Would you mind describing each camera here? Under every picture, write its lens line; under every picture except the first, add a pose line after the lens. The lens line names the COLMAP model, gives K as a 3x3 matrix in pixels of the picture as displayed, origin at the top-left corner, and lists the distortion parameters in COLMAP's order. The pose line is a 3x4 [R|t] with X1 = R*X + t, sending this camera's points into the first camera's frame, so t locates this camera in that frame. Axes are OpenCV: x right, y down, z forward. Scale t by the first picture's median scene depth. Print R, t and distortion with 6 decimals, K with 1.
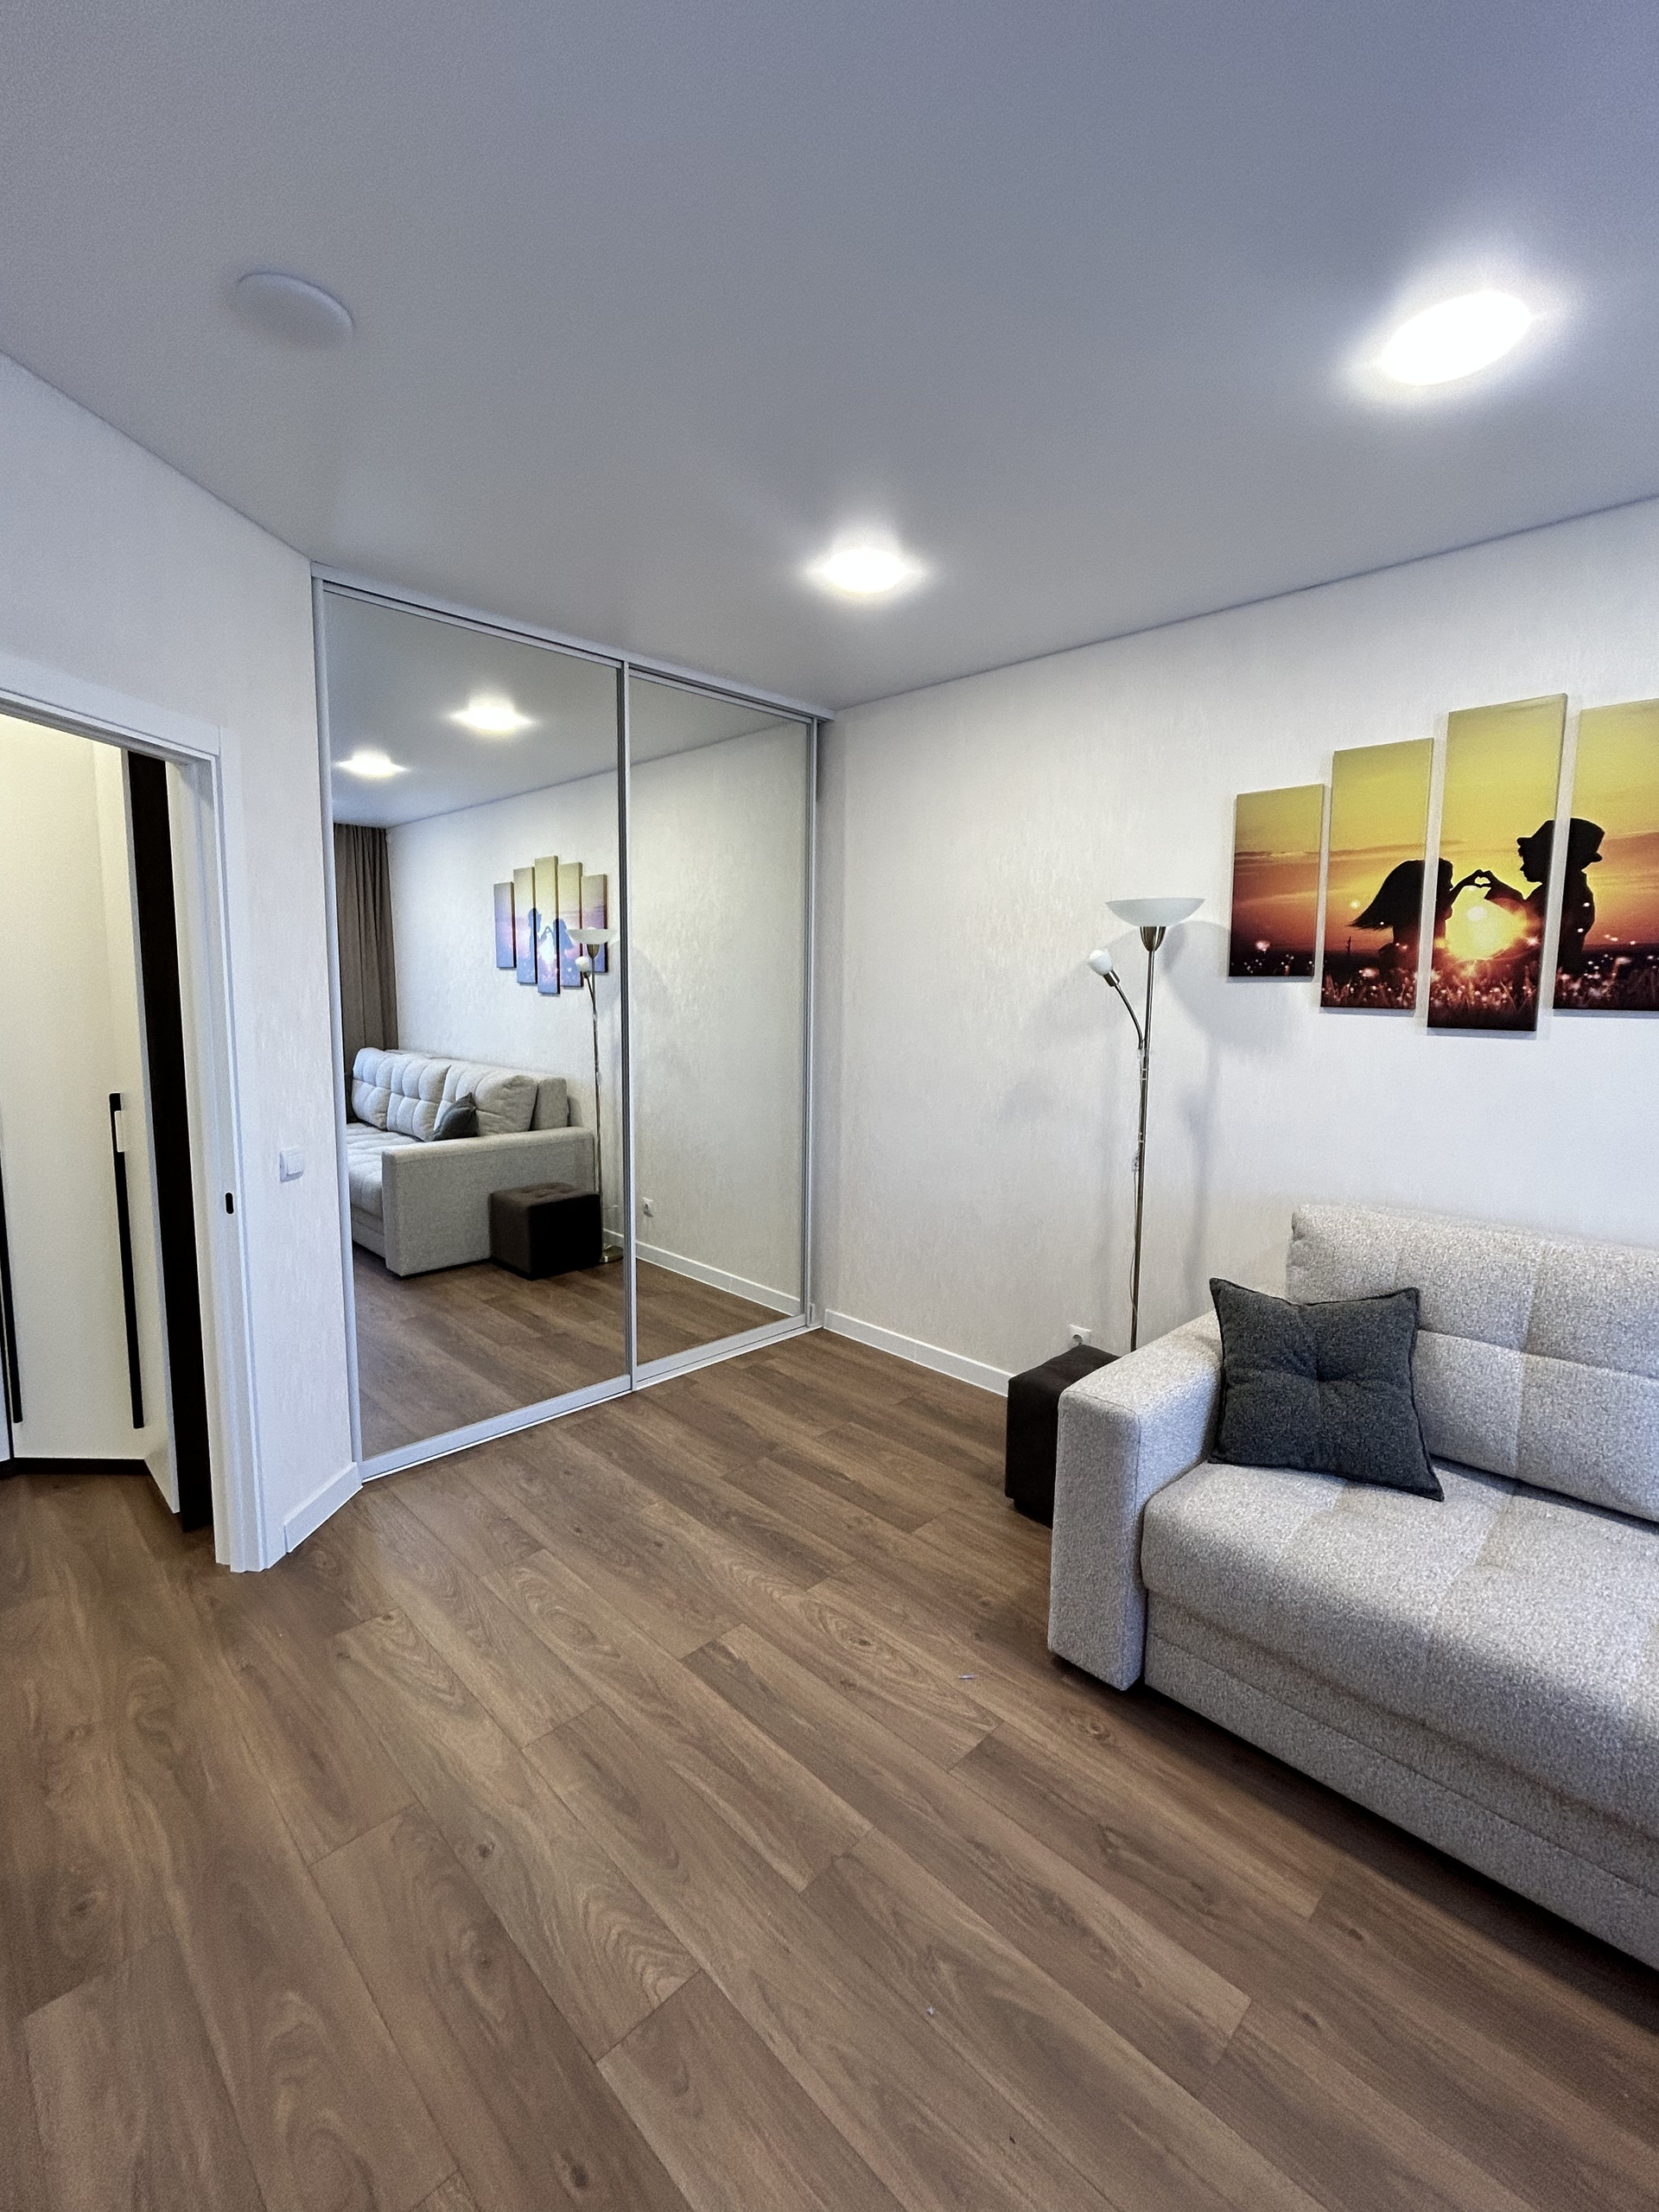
lens RADIAL K [[963.6, 0, 832.1], [0, 963.6, 1103.4], [0, 0, 1]] dist [-0.020440, 0.002177]
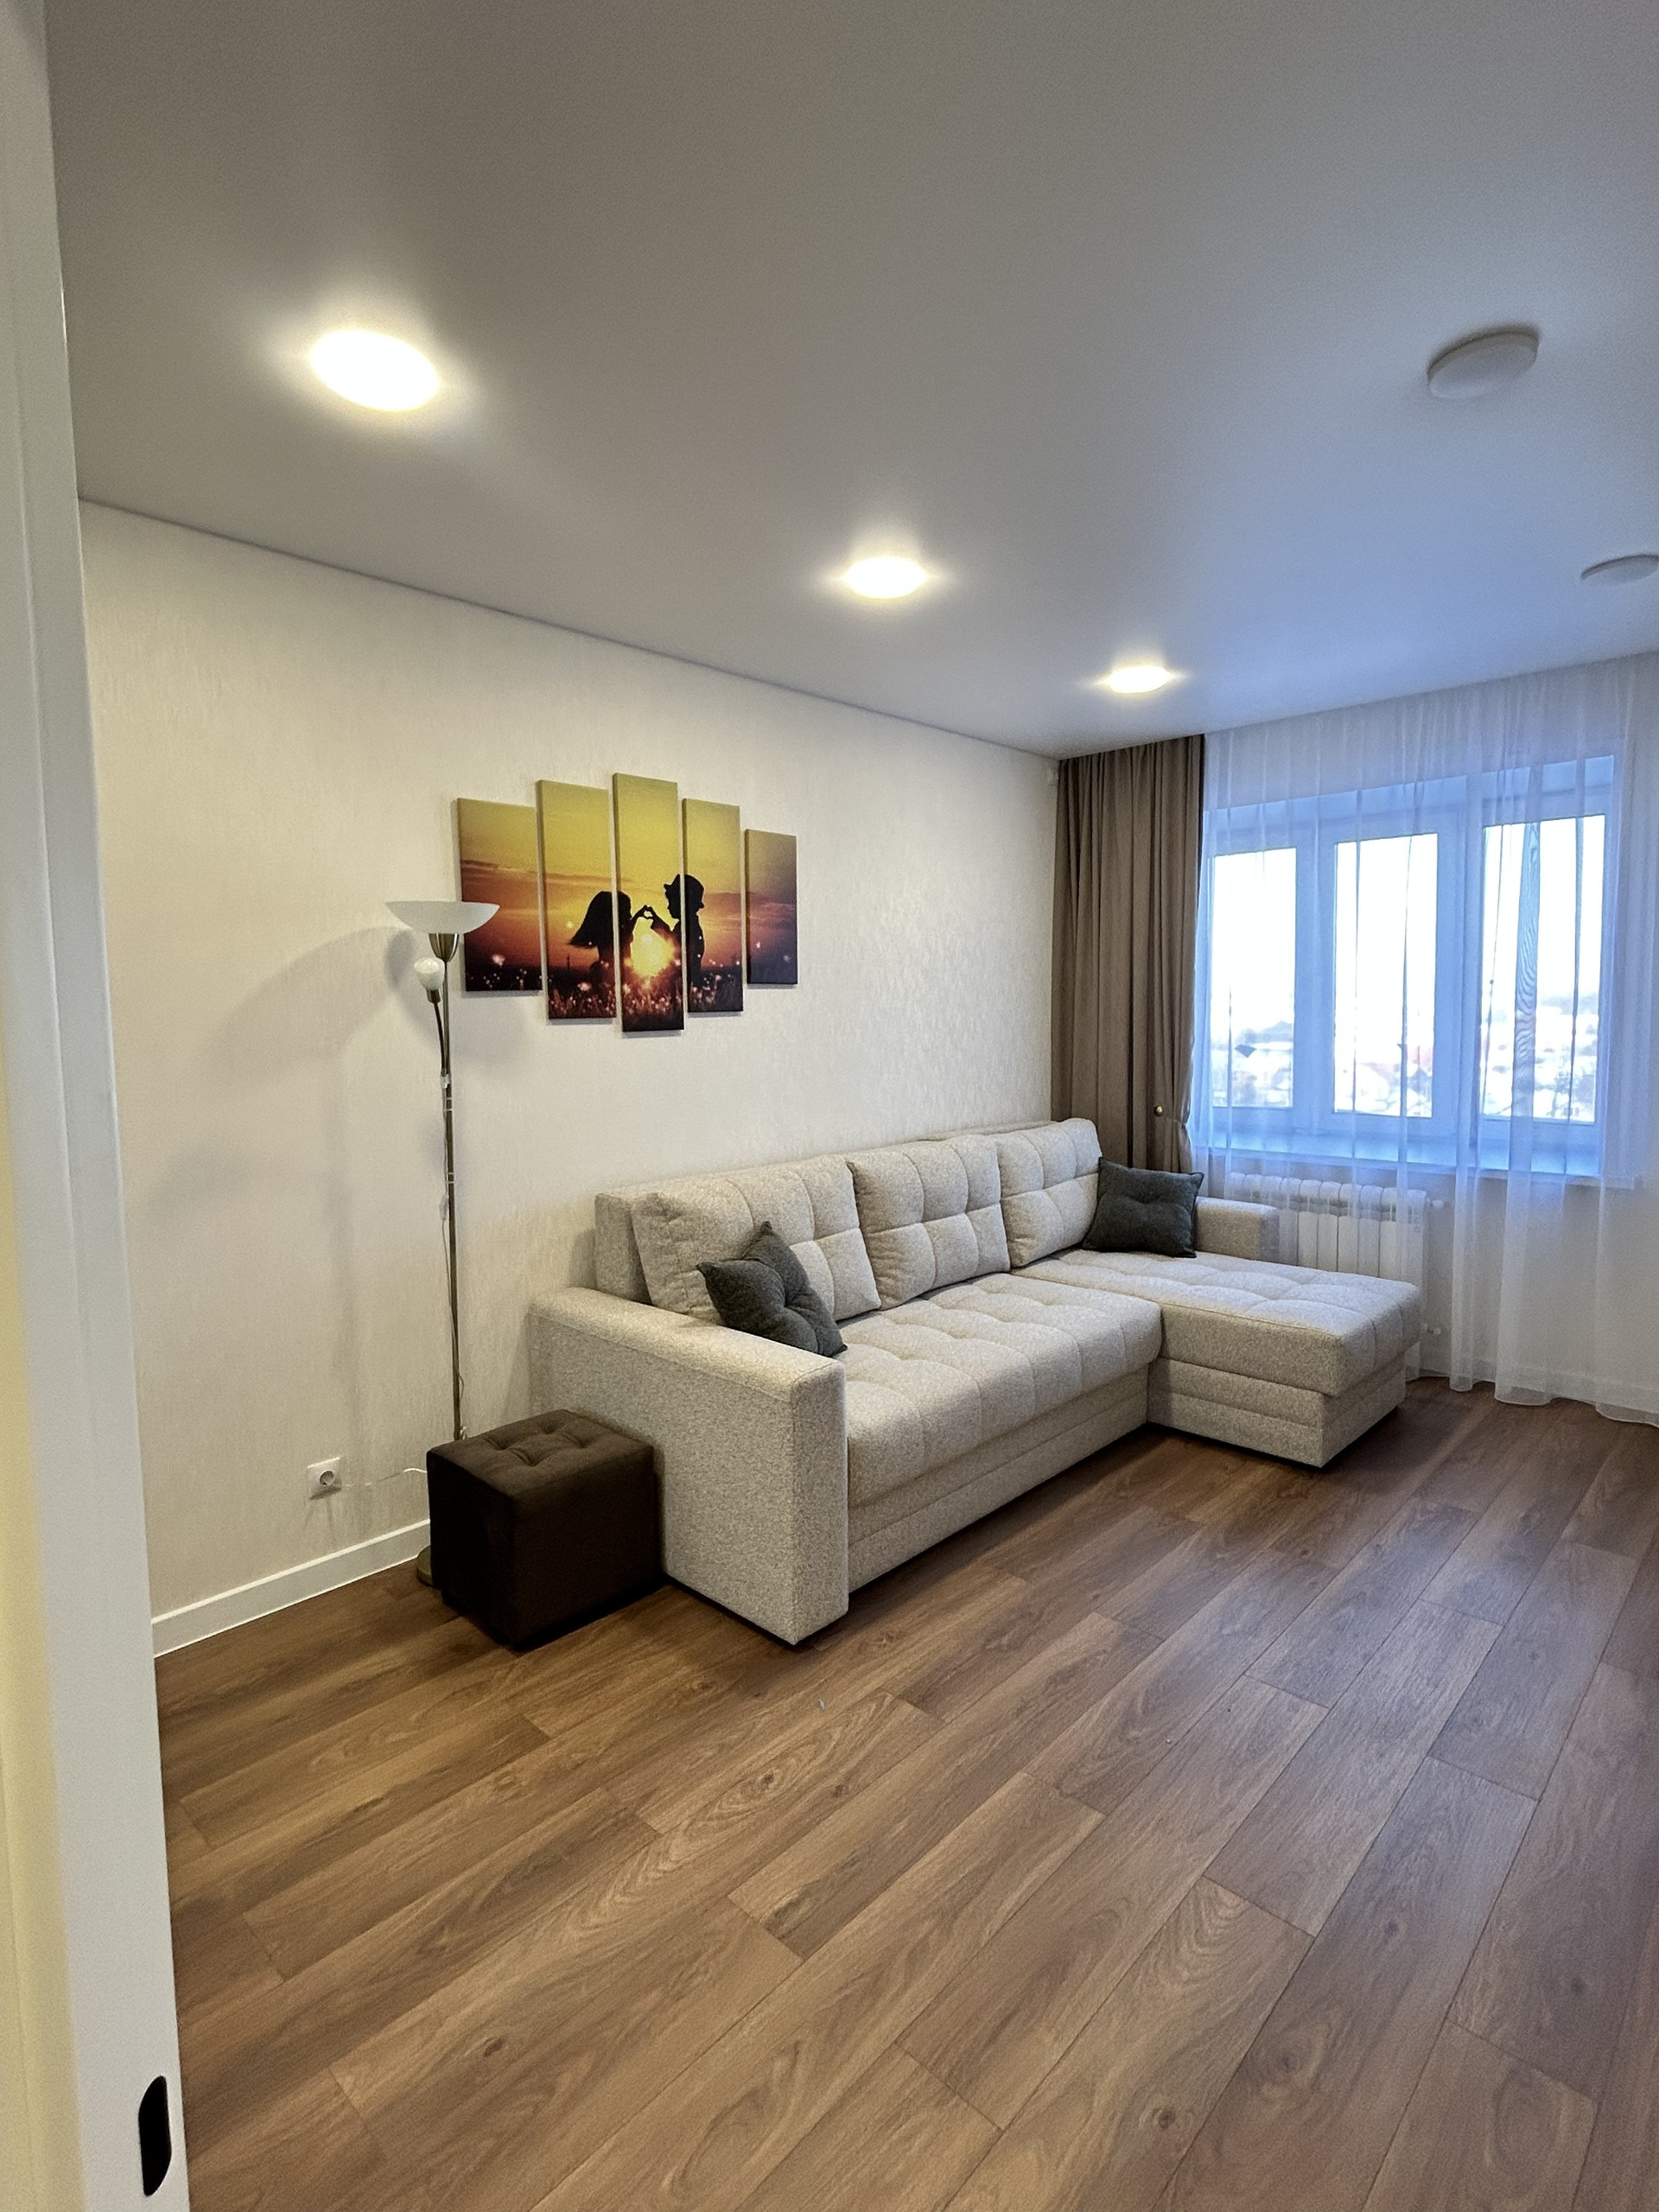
lens RADIAL K [[1108.3, 0, 828.8], [0, 1108.3, 1093.6], [0, 0, 1]] dist [-0.021285, 0.004767]
pose [[-0.030786, -0.093767, 0.995118, -0.835264], [0.138021, 0.985654, 0.097146, -0.110807], [-0.989951, 0.140338, -0.017403, 0.843347]]
